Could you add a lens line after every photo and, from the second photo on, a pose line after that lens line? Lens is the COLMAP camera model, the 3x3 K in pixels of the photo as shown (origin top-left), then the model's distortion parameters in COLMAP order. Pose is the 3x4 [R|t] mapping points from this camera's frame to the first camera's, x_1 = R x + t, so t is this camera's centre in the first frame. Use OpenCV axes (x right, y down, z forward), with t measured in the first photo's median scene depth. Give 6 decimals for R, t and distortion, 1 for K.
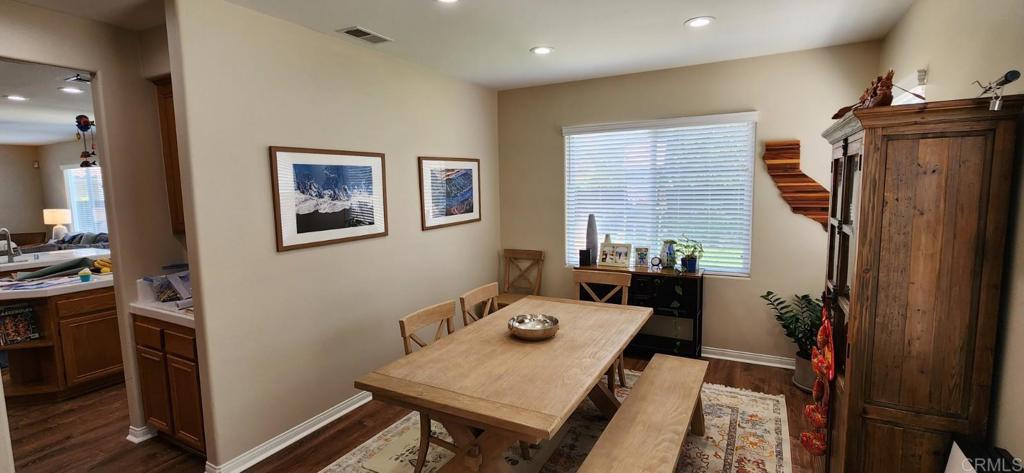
lens RADIAL K [[459.0, 0, 515.7], [0, 459.0, 237.9], [0, 0, 1]] dist [-0.001527, -0.000262]
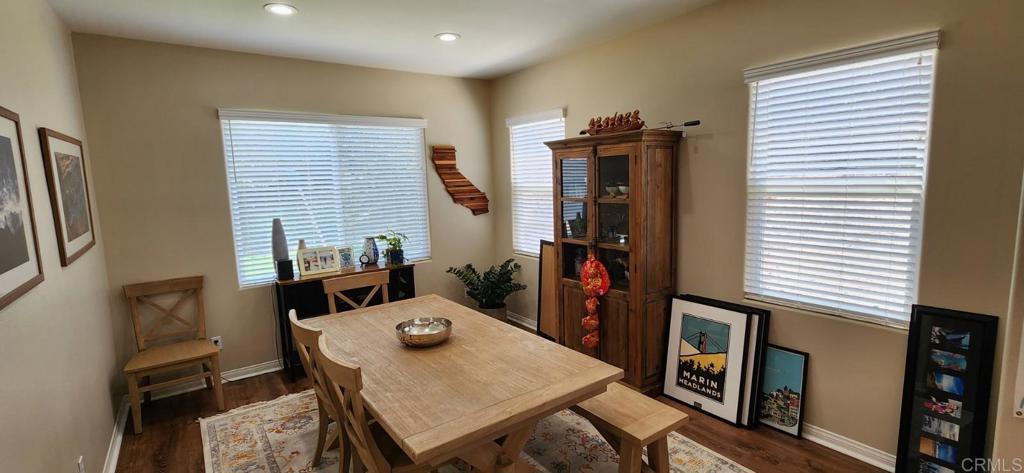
lens RADIAL K [[459.0, 0, 516.1], [0, 459.0, 233.5], [0, 0, 1]] dist [-0.001527, -0.000262]
pose [[0.421462, -0.101290, 0.901172, -0.469927], [0.127441, 0.990496, 0.051728, -0.014343], [-0.897847, 0.093045, 0.430365, 0.300255]]
